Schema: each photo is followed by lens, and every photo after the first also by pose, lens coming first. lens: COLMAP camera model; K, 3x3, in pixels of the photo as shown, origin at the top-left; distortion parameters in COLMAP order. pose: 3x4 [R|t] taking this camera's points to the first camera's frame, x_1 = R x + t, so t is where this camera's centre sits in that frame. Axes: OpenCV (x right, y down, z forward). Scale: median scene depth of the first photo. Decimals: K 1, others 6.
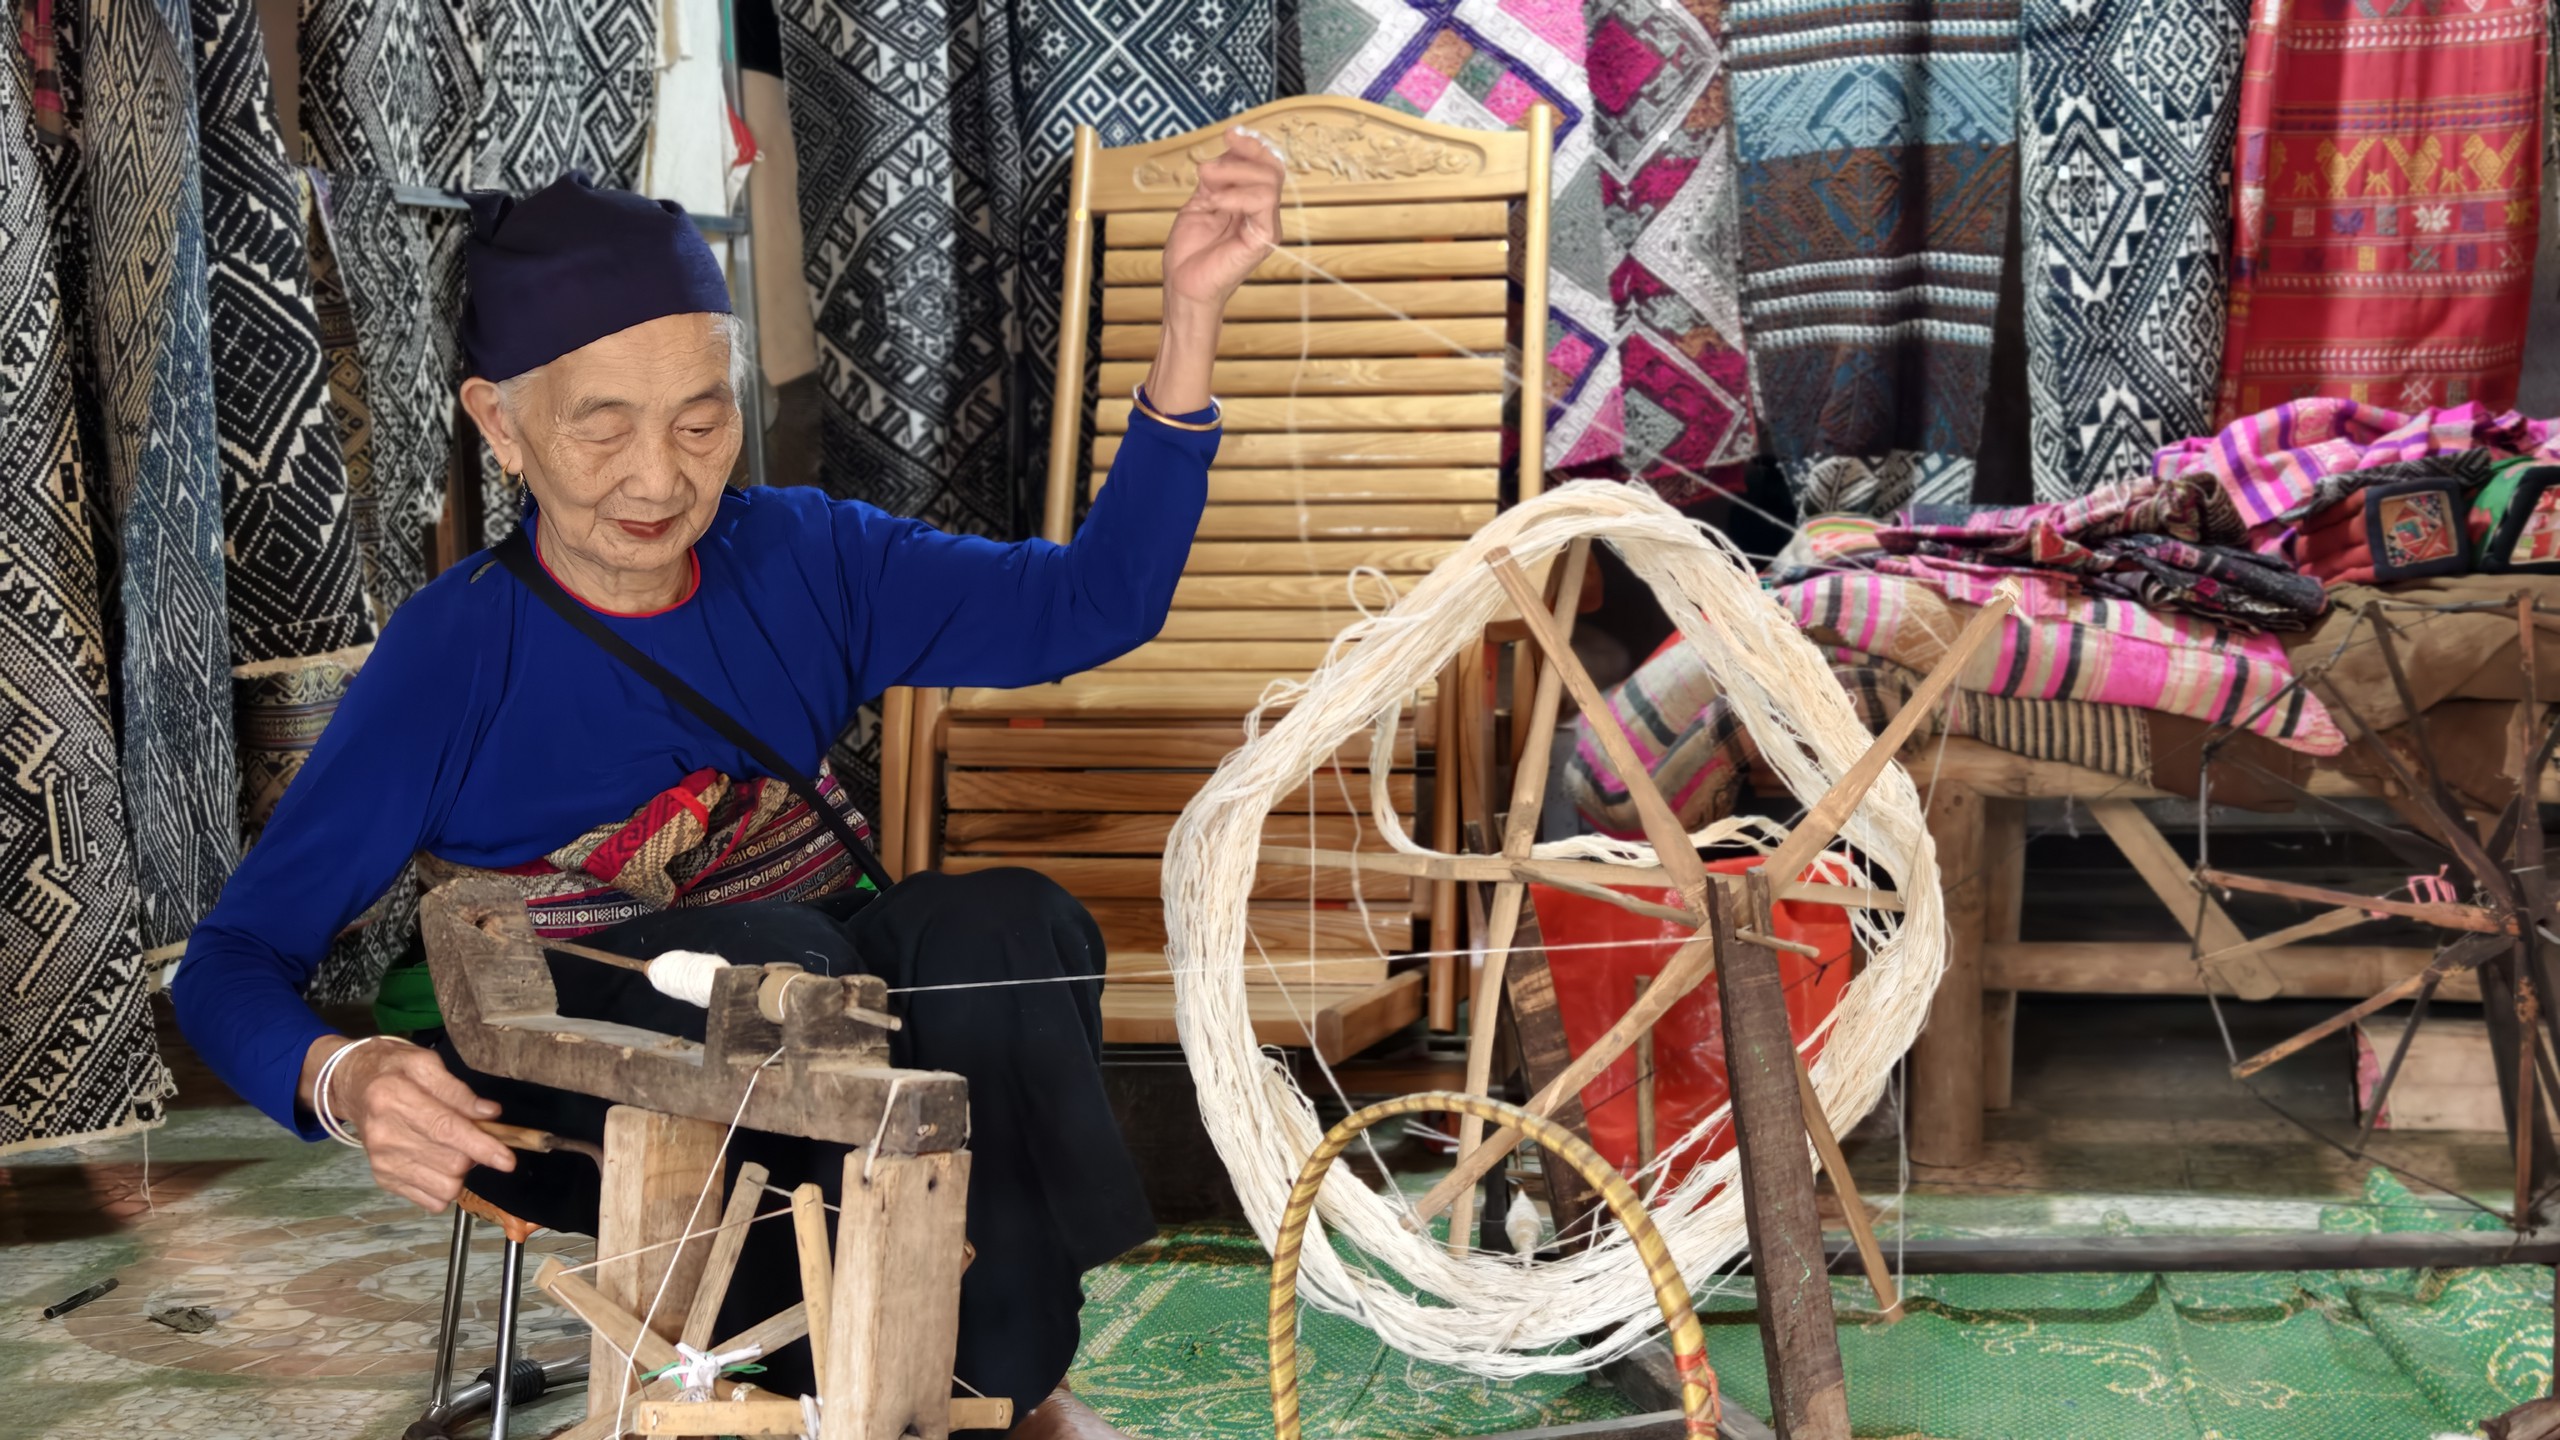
lens RADIAL K [[3544.7, 0, 1325.9], [0, 3544.7, 706.4], [0, 0, 1]] dist [0.239364, -0.961646]
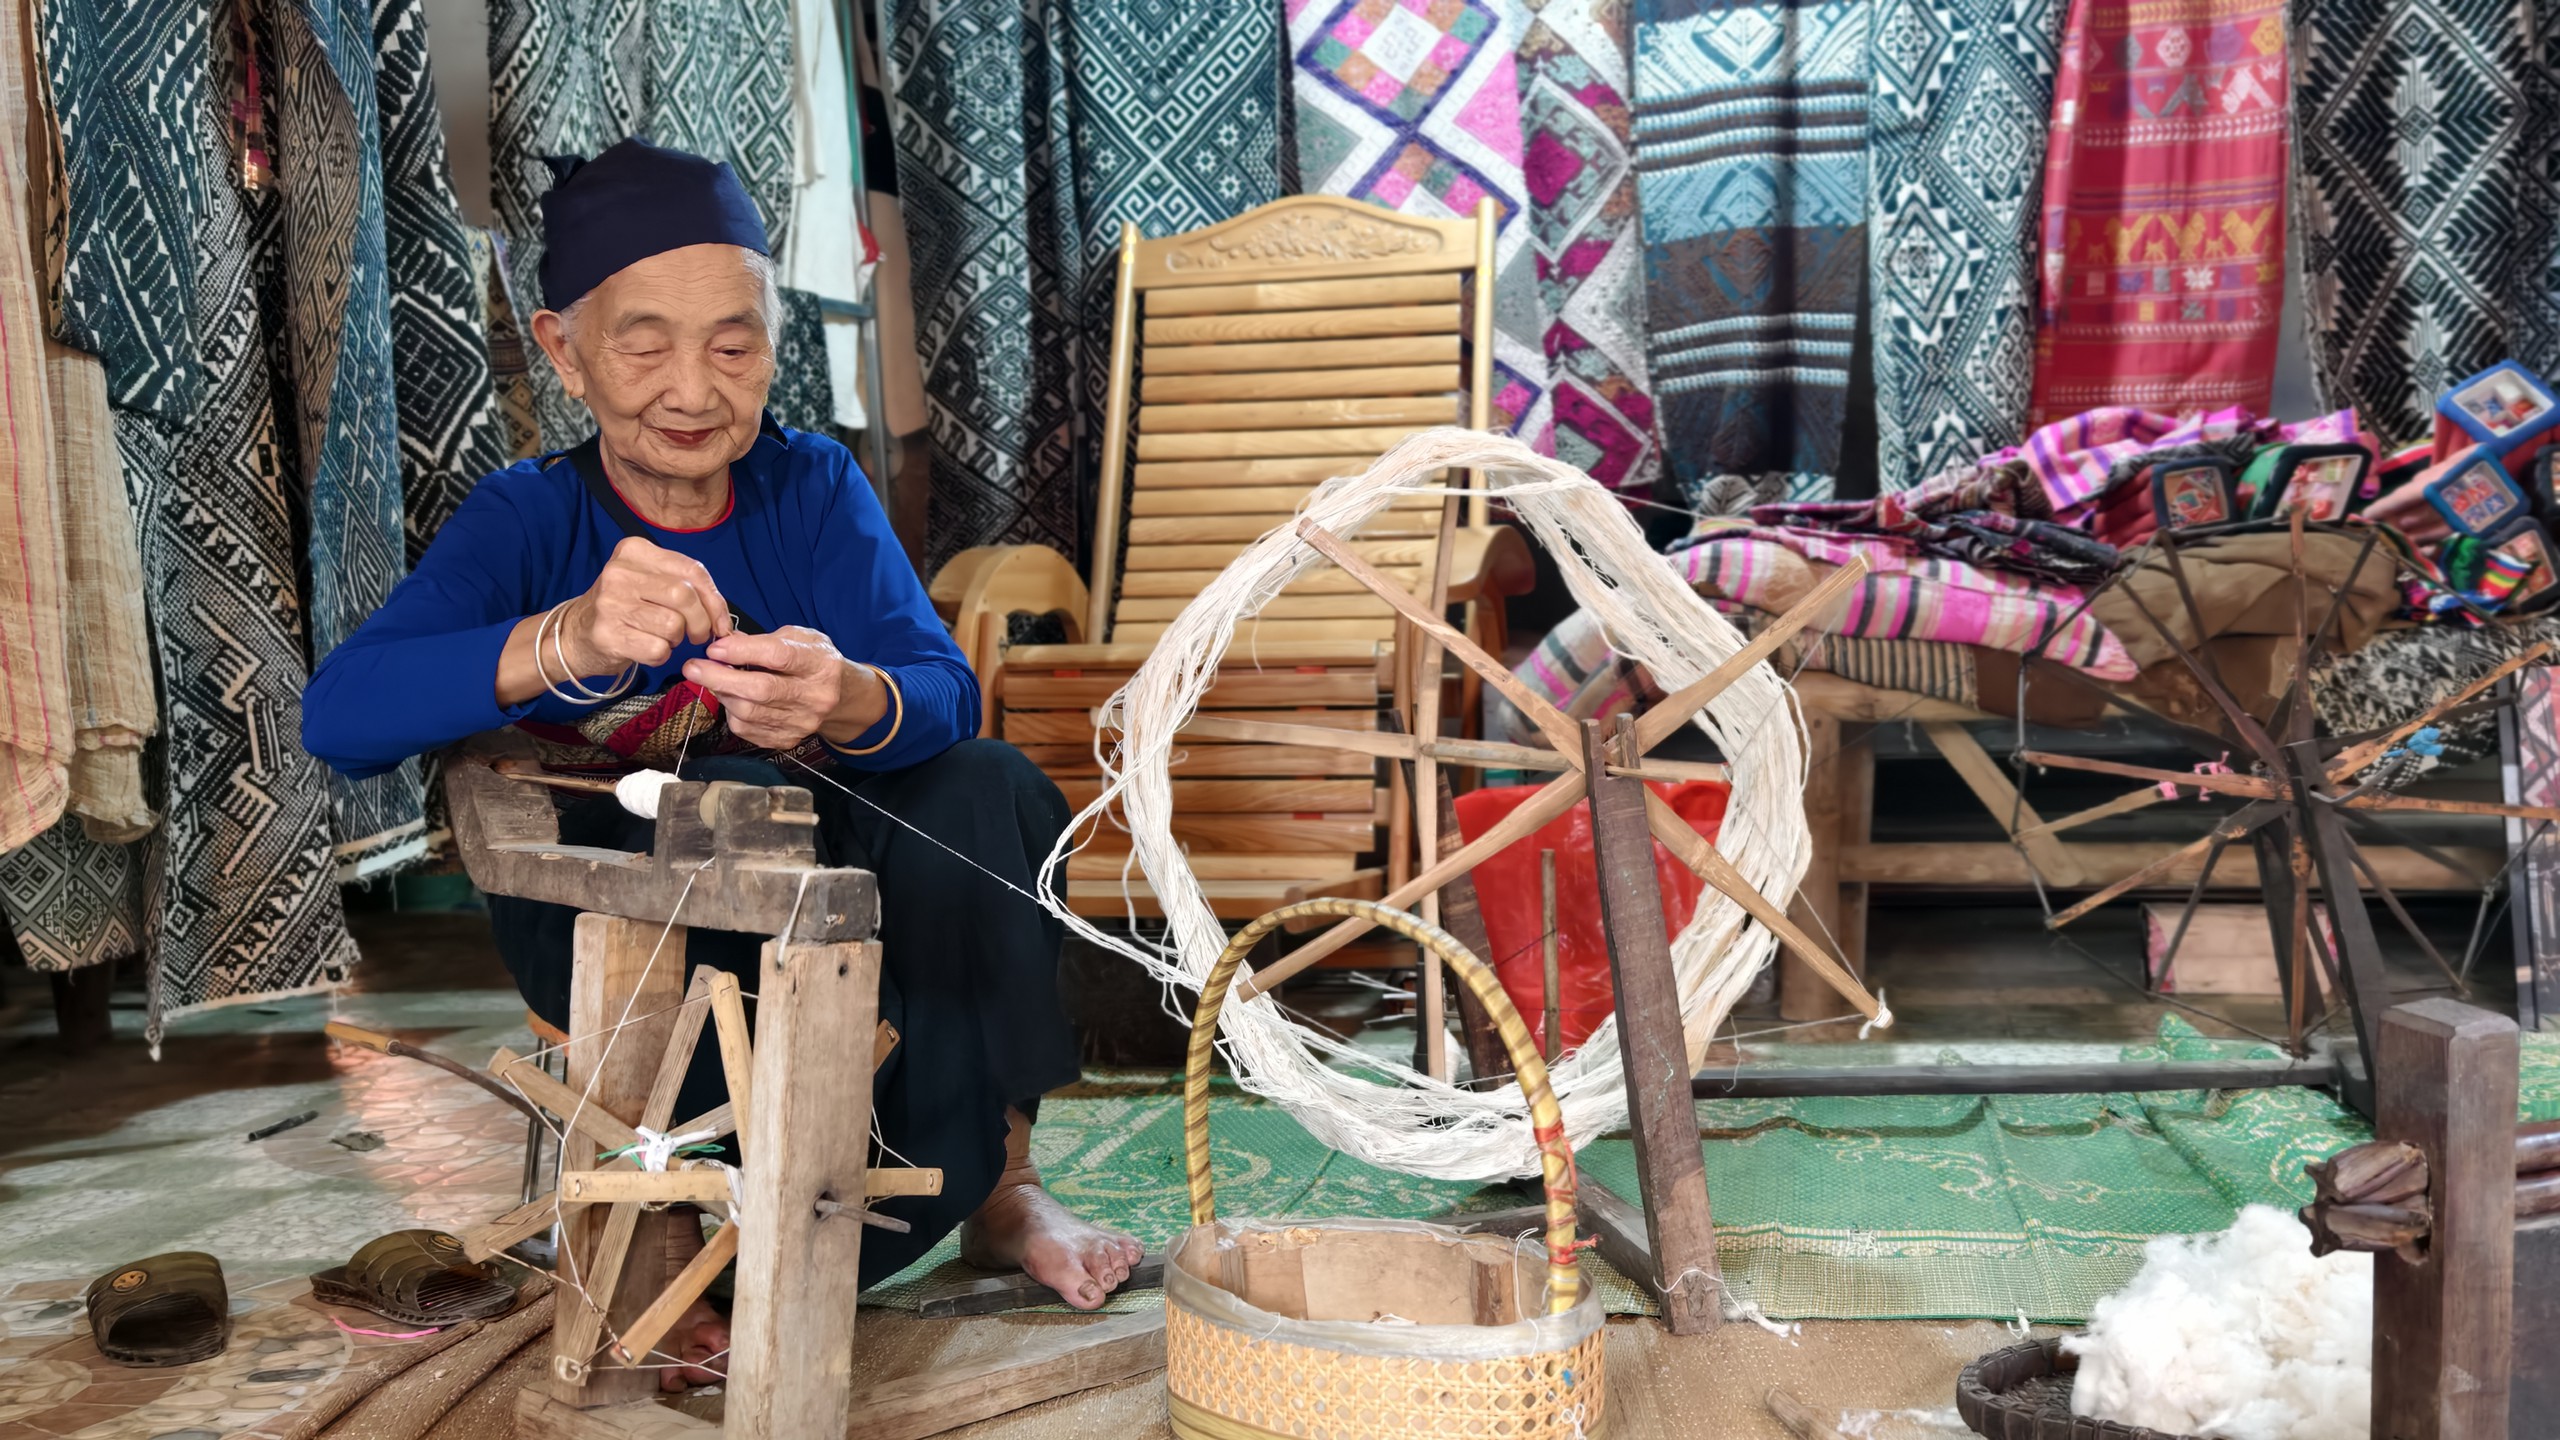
lens RADIAL K [[2537.7, 0, 1300.9], [0, 2537.7, 743.3], [0, 0, 1]] dist [0.163590, -0.556266]
pose [[0.999482, -0.005847, -0.031659, 0.022641], [0.005683, 0.999970, -0.005264, 0.029777], [0.031689, 0.005081, 0.999485, 0.098348]]
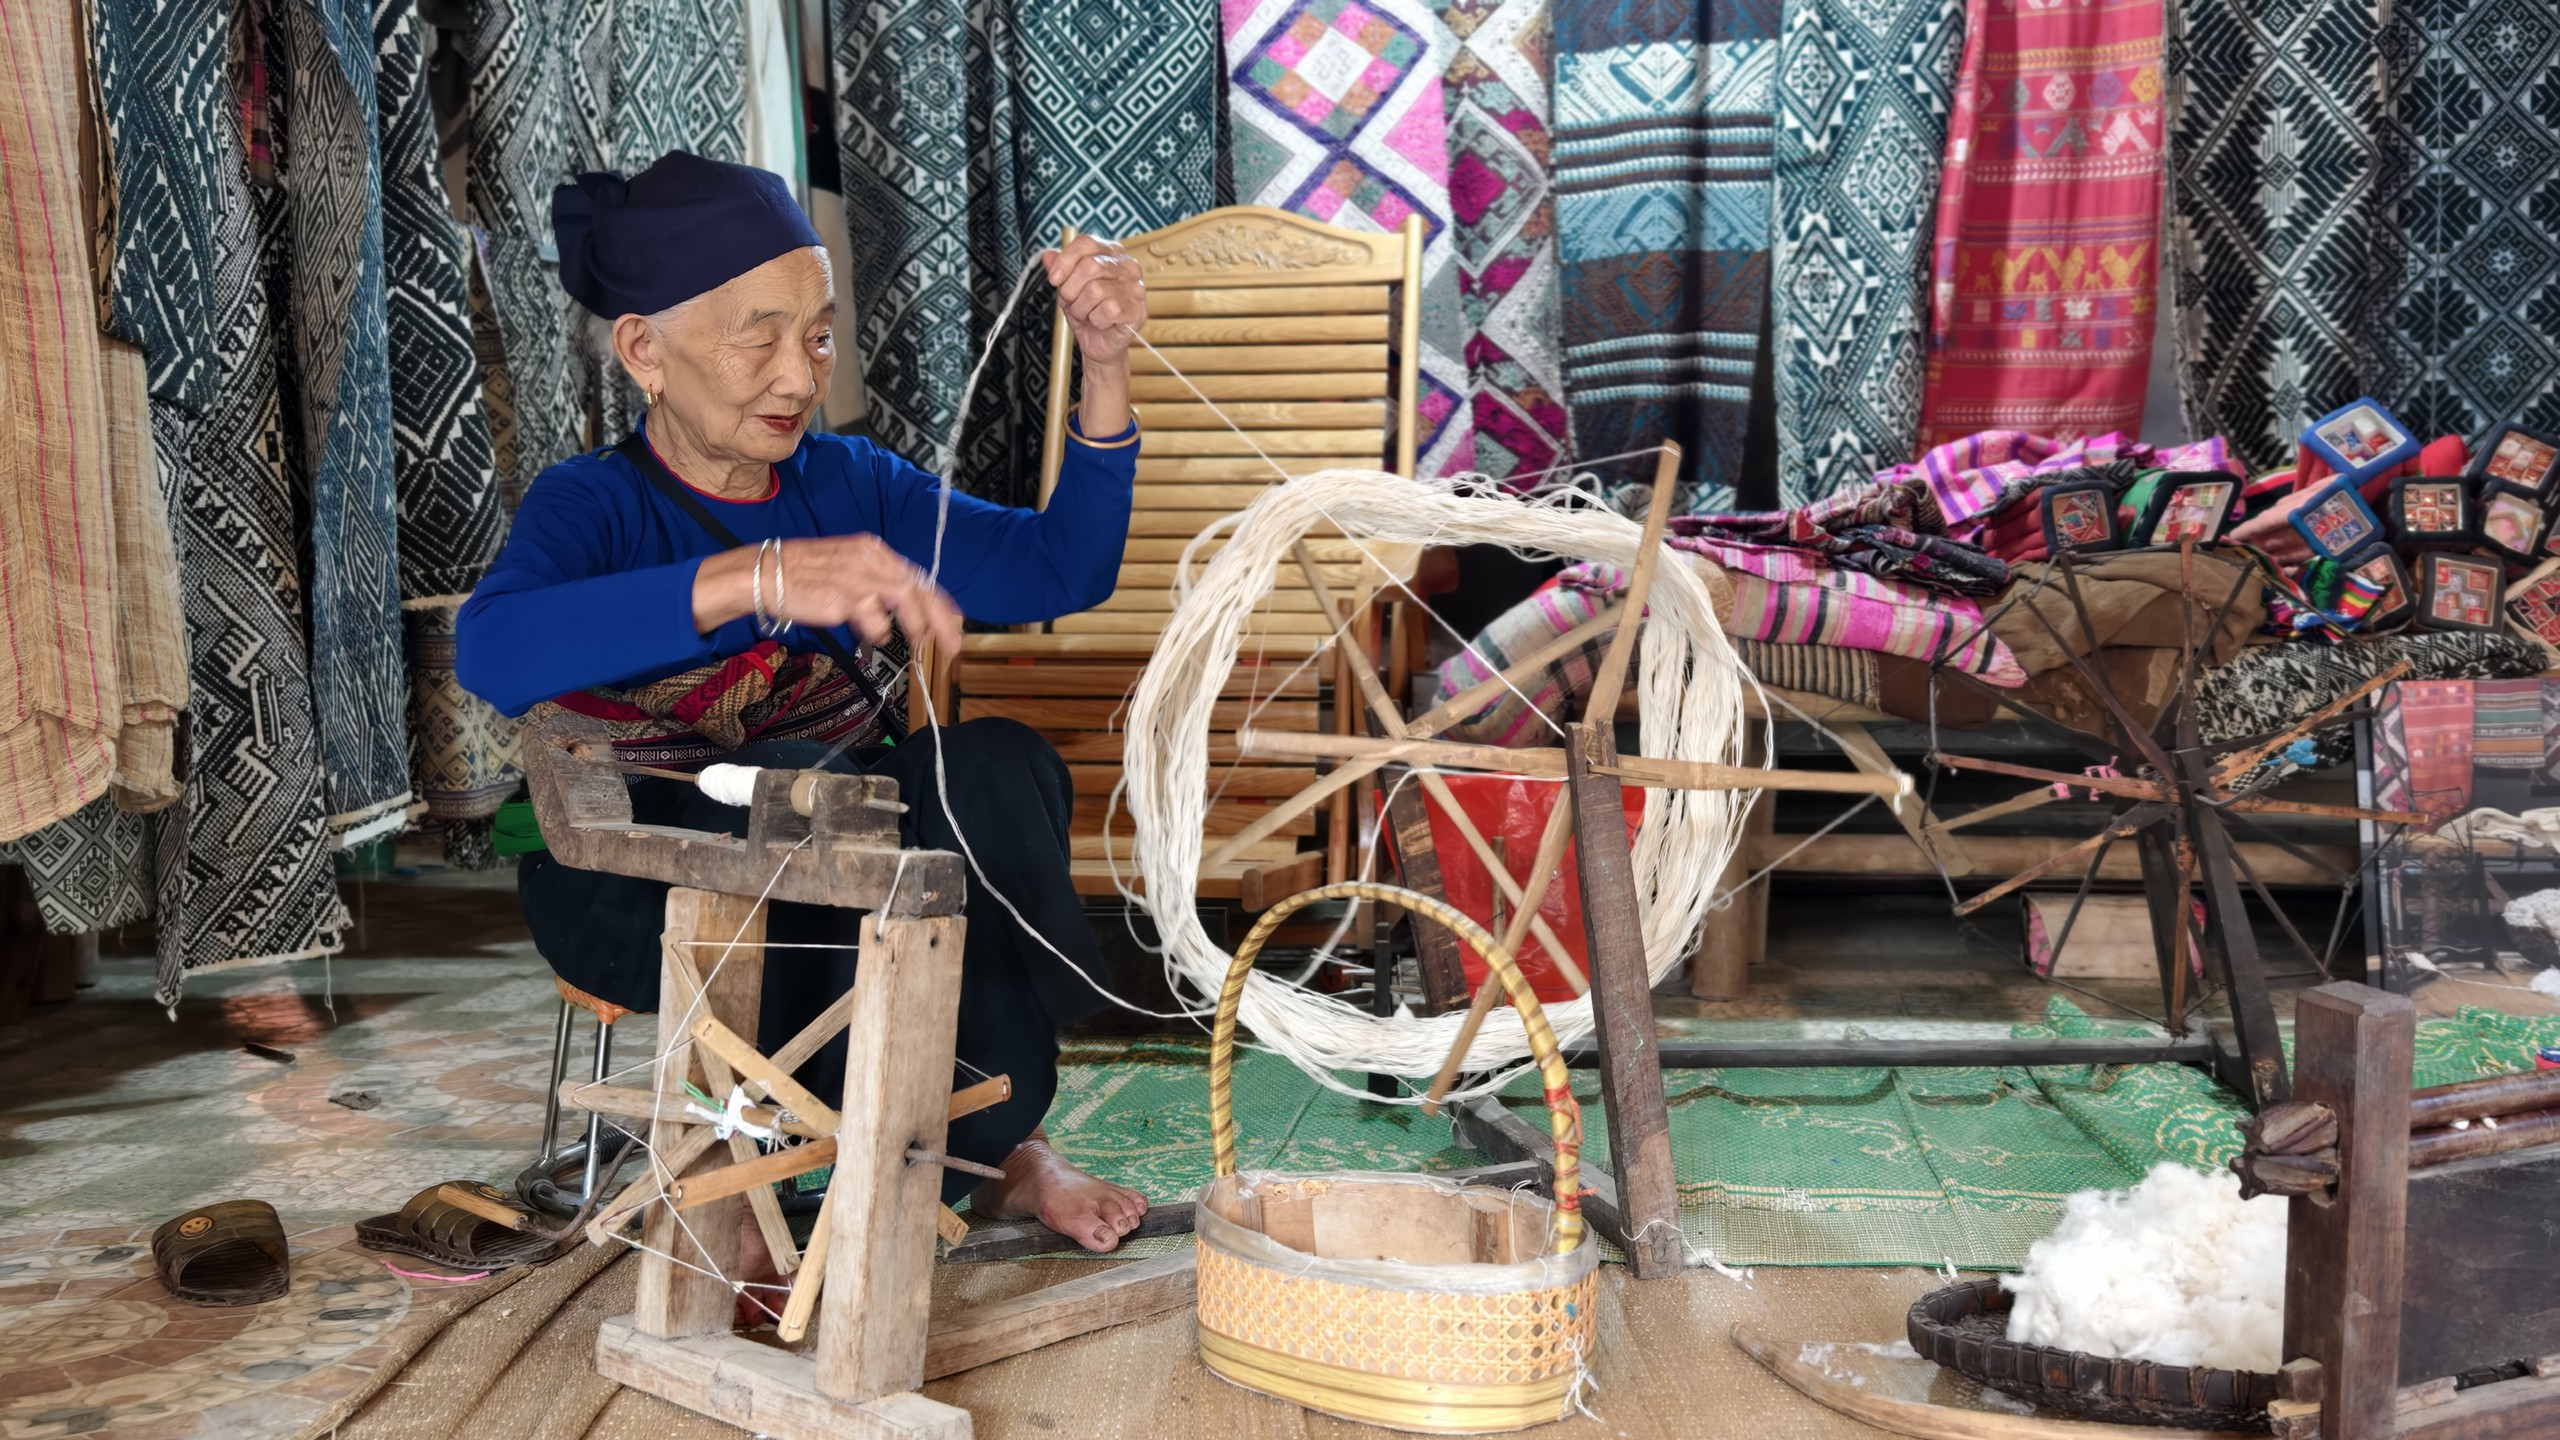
lens RADIAL K [[2510.7, 0, 1304.2], [0, 2510.7, 732.7], [0, 0, 1]] dist [0.186537, -0.635762]
pose [[0.999605, 0.010092, 0.026227, -0.003599], [-0.010054, 0.999948, -0.001595, 0.027021], [-0.026242, 0.001331, 0.999655, 0.061963]]
